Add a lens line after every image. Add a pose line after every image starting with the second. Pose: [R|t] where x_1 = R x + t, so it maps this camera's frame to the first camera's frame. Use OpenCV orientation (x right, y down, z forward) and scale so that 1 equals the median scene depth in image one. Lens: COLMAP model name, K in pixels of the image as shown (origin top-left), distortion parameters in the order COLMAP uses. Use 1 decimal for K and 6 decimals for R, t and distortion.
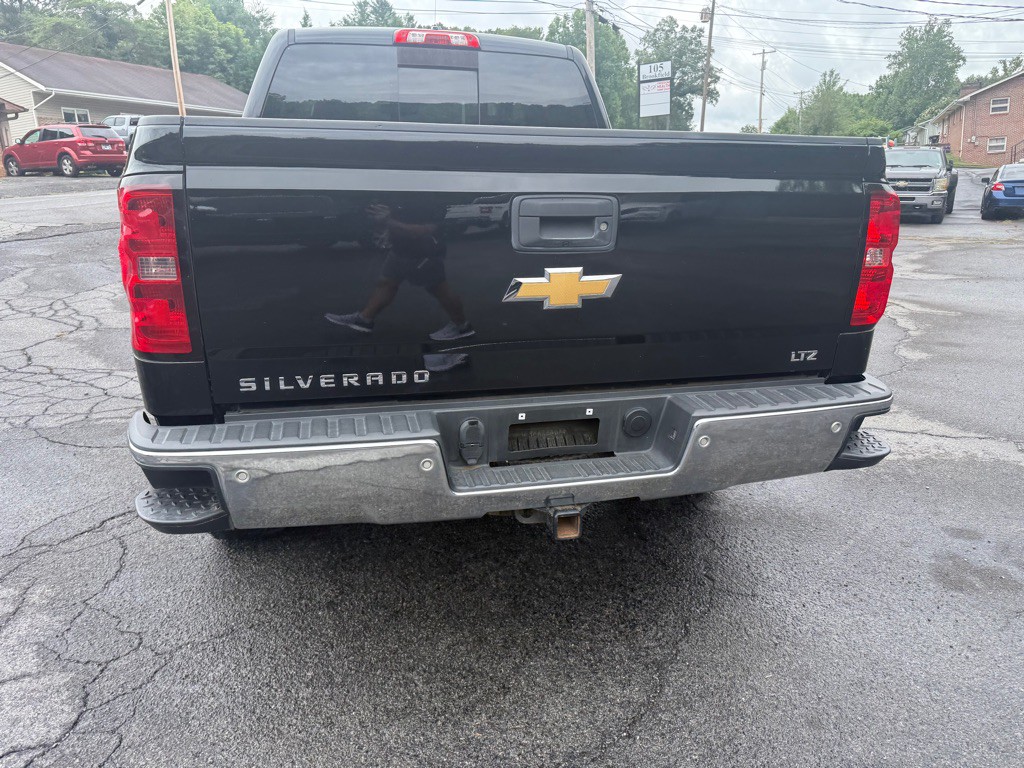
lens RADIAL K [[736.5, 0, 513.1], [0, 736.5, 365.5], [0, 0, 1]] dist [0.024289, -0.031078]
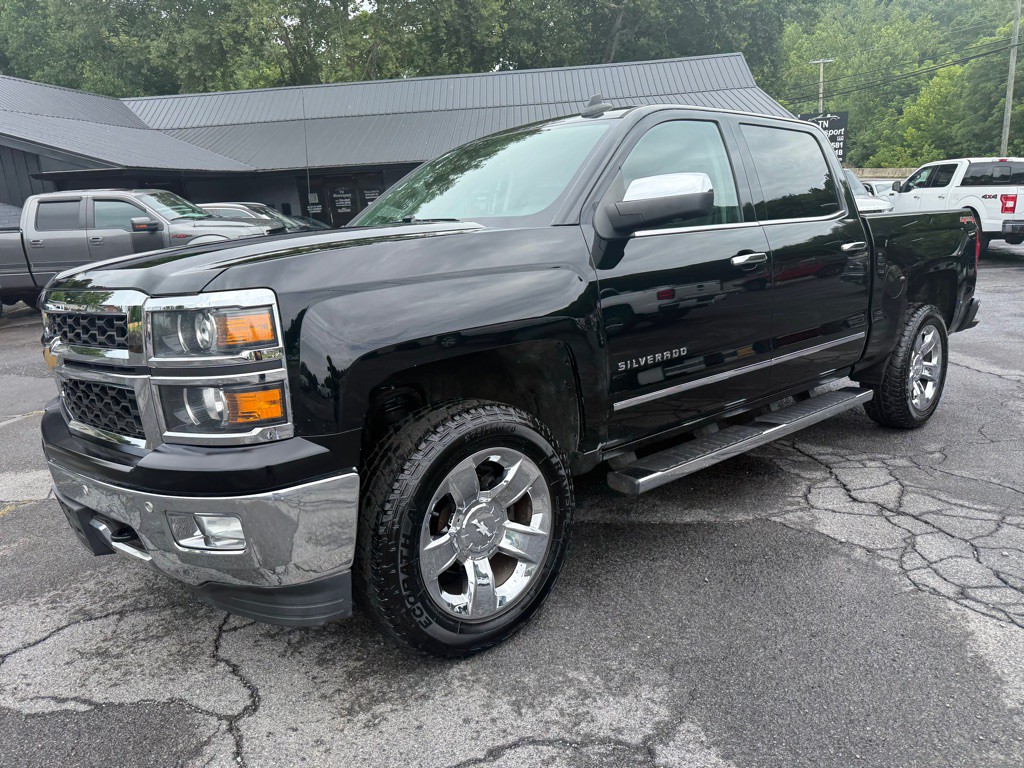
lens RADIAL K [[727.6, 0, 517.8], [0, 727.6, 385.7], [0, 0, 1]] dist [0.016416, -0.021185]
pose [[-0.475328, -0.158628, 0.865390, -1.482465], [0.269194, 0.910218, 0.314704, -0.702642], [-0.837614, 0.382545, -0.389950, 2.543422]]
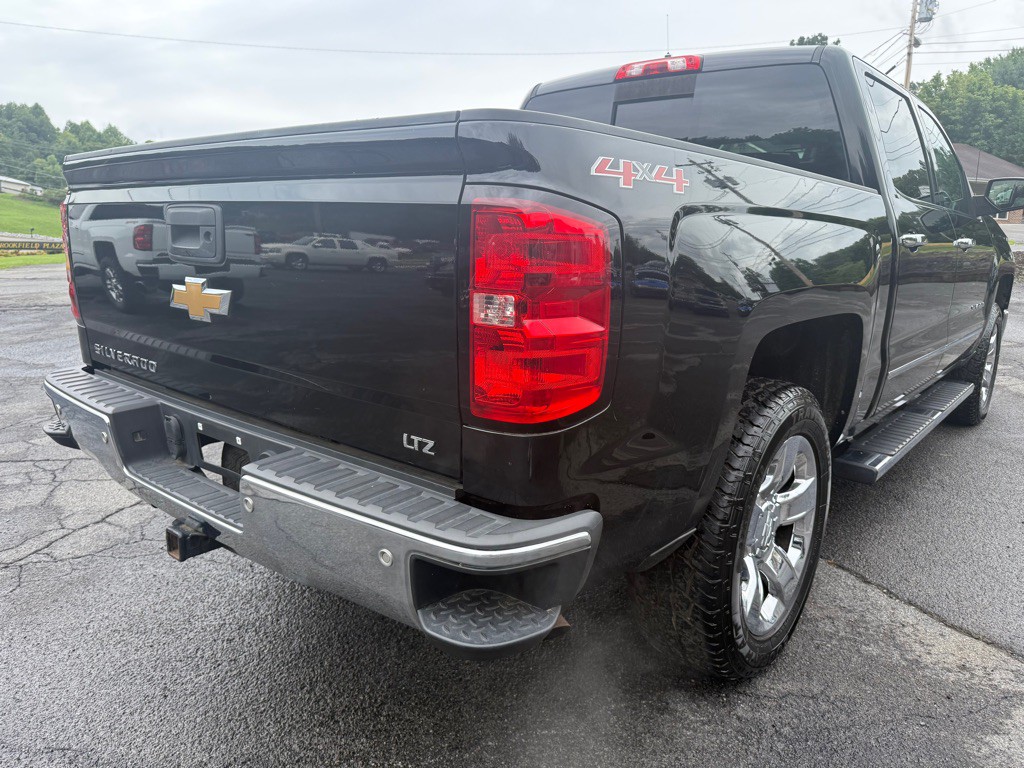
lens RADIAL K [[745.7, 0, 502.4], [0, 745.7, 366.1], [0, 0, 1]] dist [-0.022150, 0.001902]
pose [[0.580271, 0.147043, -0.801039, 0.709673], [-0.221213, 0.975046, 0.018739, -0.081432], [0.783805, 0.166326, 0.598319, 0.478663]]
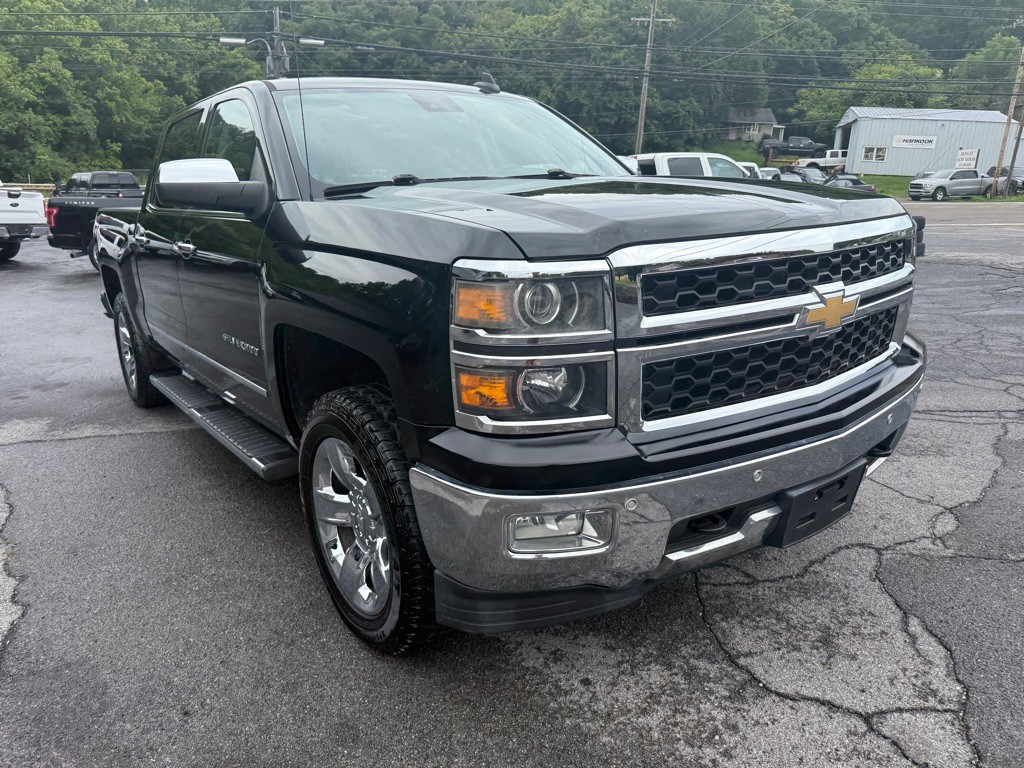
lens RADIAL K [[727.6, 0, 517.8], [0, 727.6, 385.7], [0, 0, 1]] dist [0.016416, -0.021185]
pose [[-0.915996, 0.124114, -0.381507, 0.107025], [-0.075401, 0.880738, 0.467564, -0.854144], [0.394039, 0.457052, -0.797393, 3.140500]]
